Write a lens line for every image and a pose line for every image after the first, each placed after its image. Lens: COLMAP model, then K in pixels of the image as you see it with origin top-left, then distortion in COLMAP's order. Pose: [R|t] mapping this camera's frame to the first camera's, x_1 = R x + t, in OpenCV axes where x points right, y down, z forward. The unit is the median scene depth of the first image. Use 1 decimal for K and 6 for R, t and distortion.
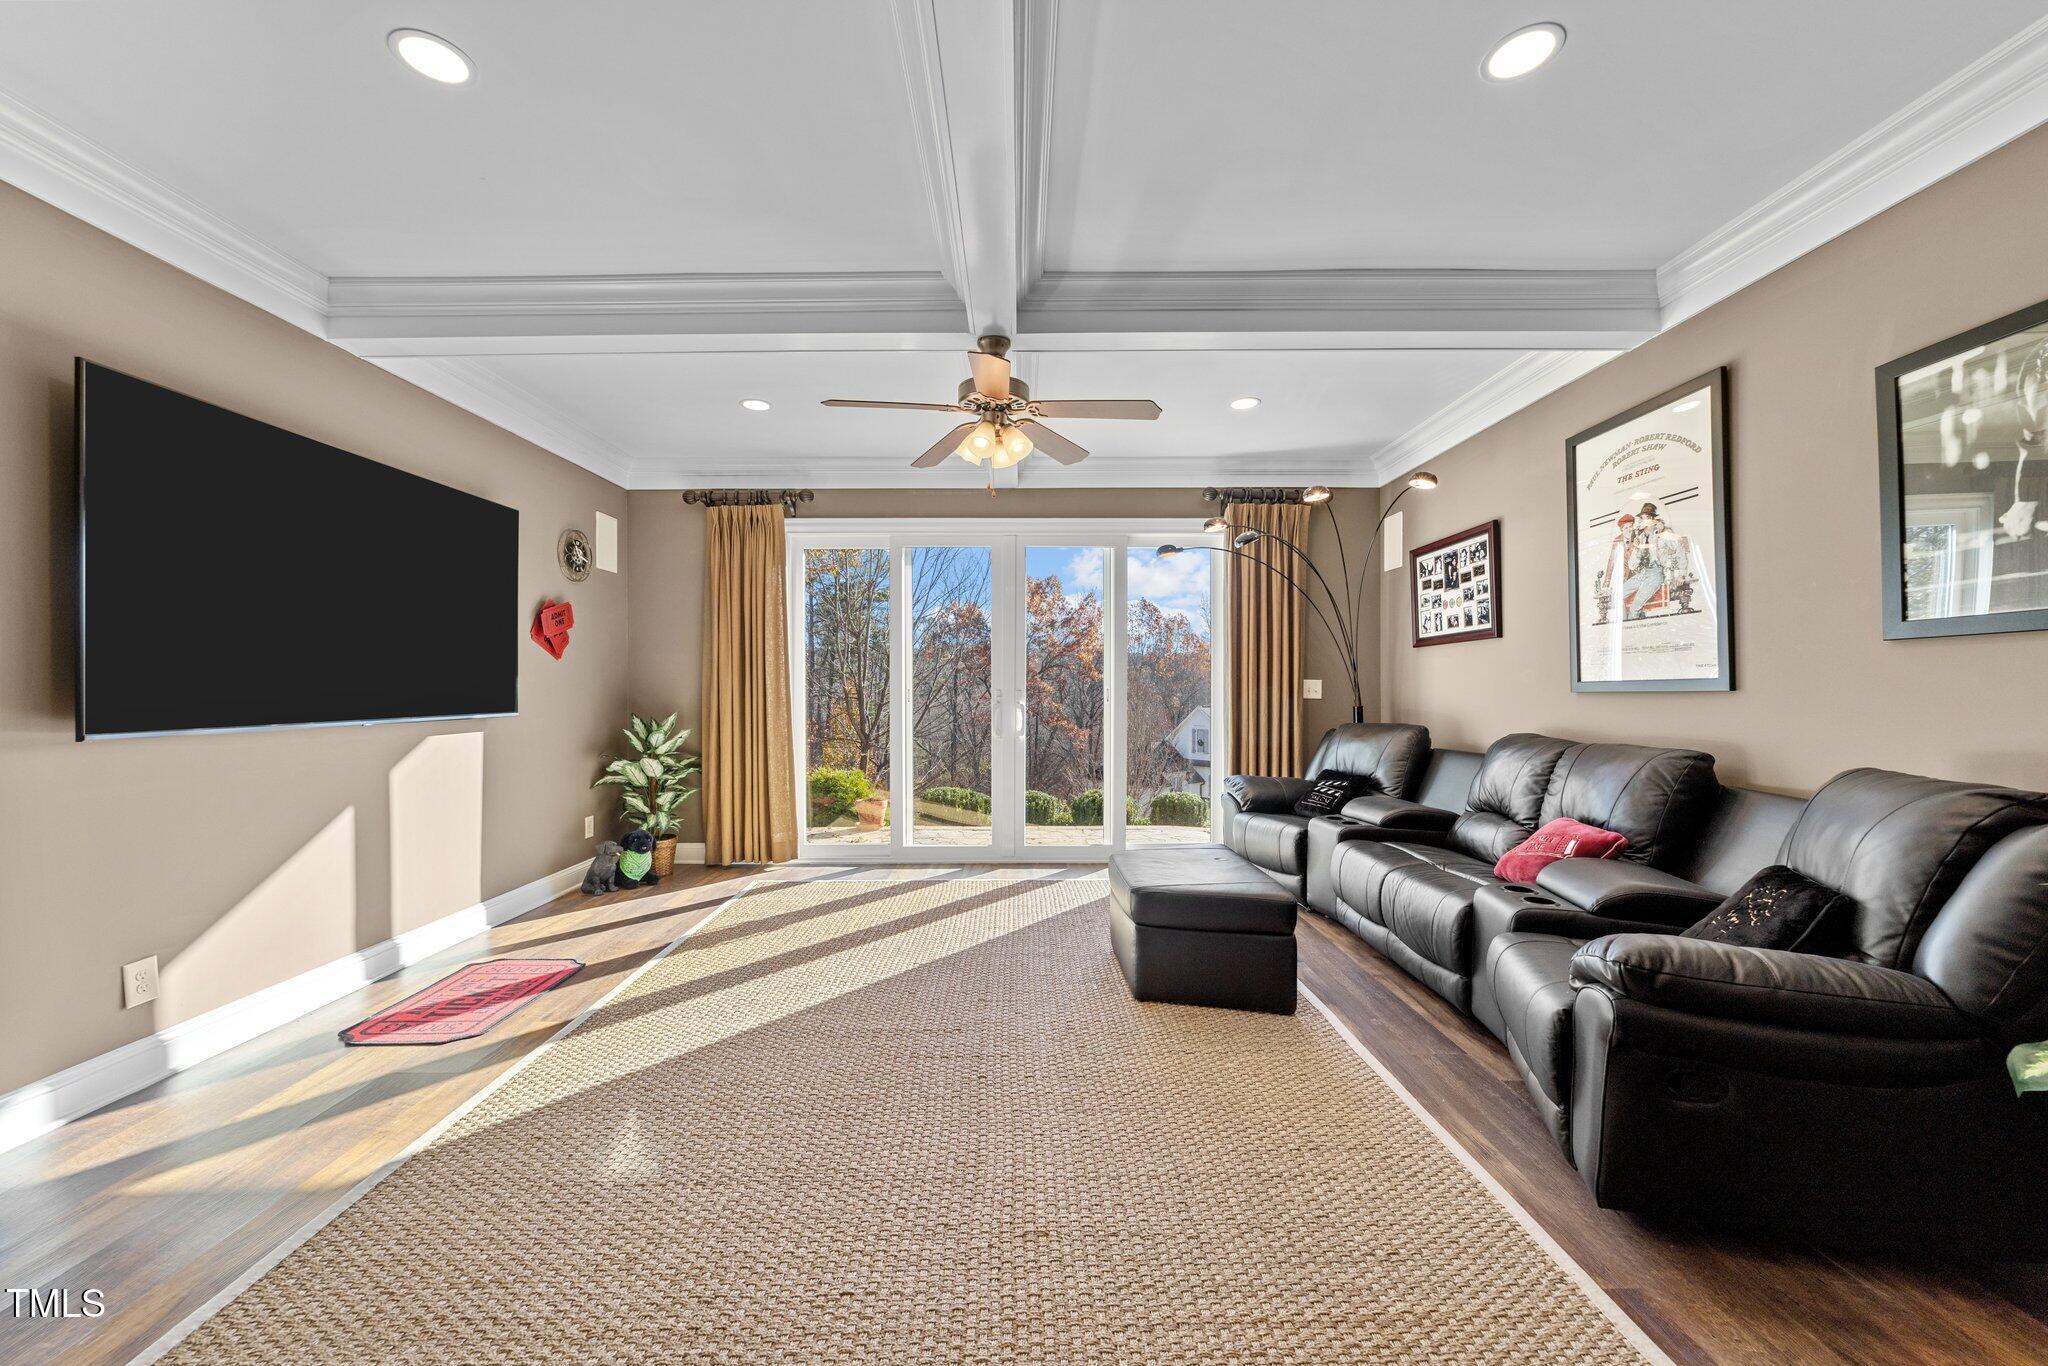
lens RADIAL K [[778.7, 0, 1015.4], [0, 778.7, 685.1], [0, 0, 1]] dist [-0.001318, 0.000910]
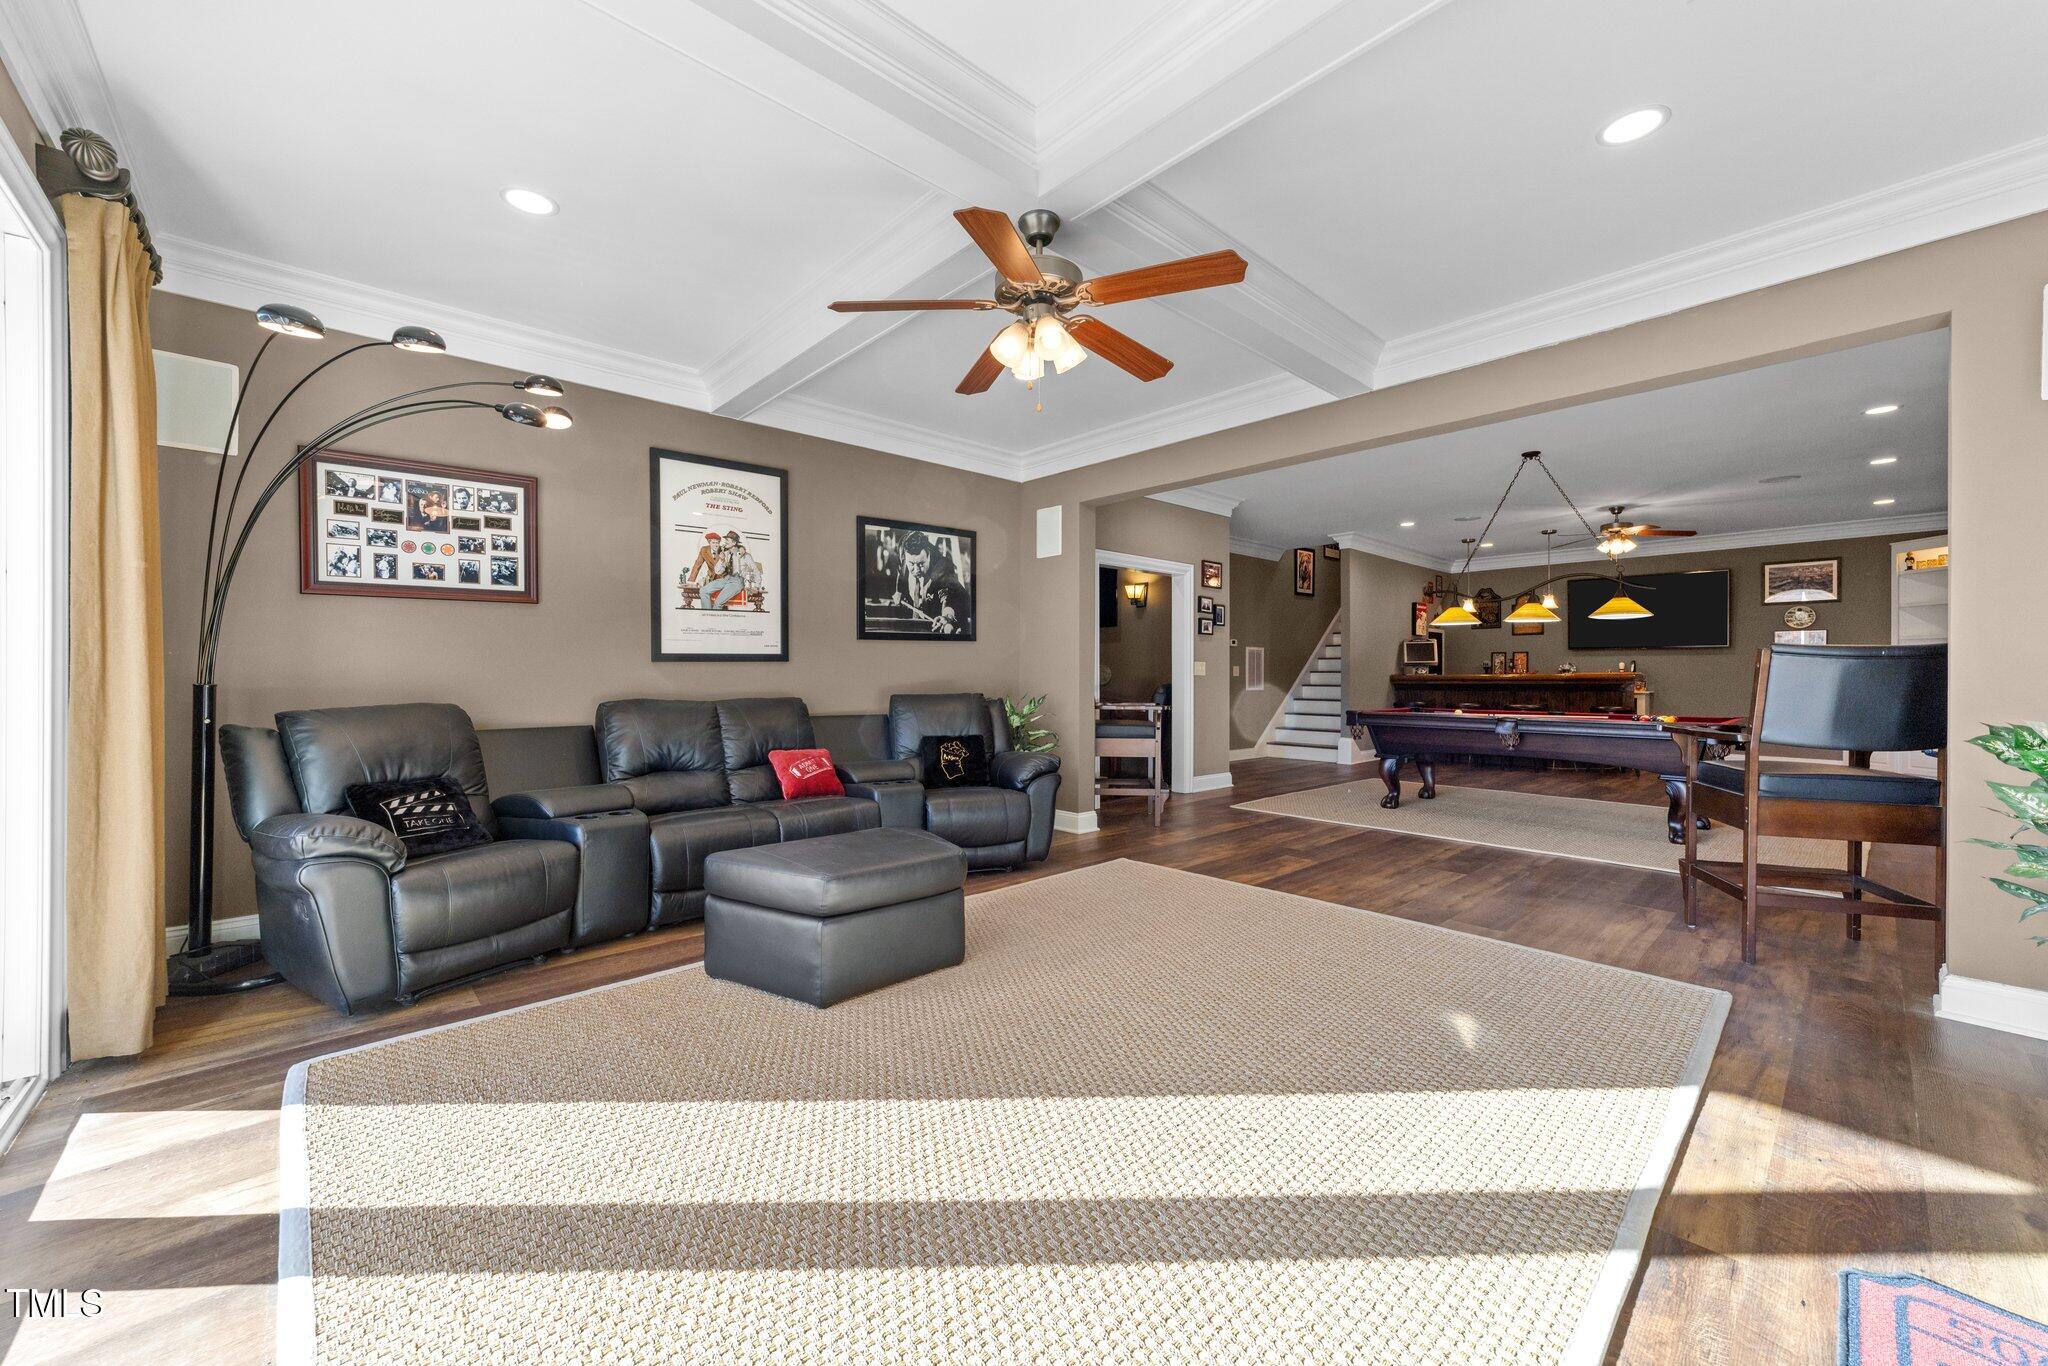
lens RADIAL K [[778.7, 0, 1032.3], [0, 778.7, 676.5], [0, 0, 1]] dist [-0.001318, 0.000910]
pose [[-0.676383, -0.003134, 0.736544, -0.619401], [-0.002908, 0.999995, 0.001585, 0.031429], [-0.736545, -0.001070, -0.676388, 1.537525]]
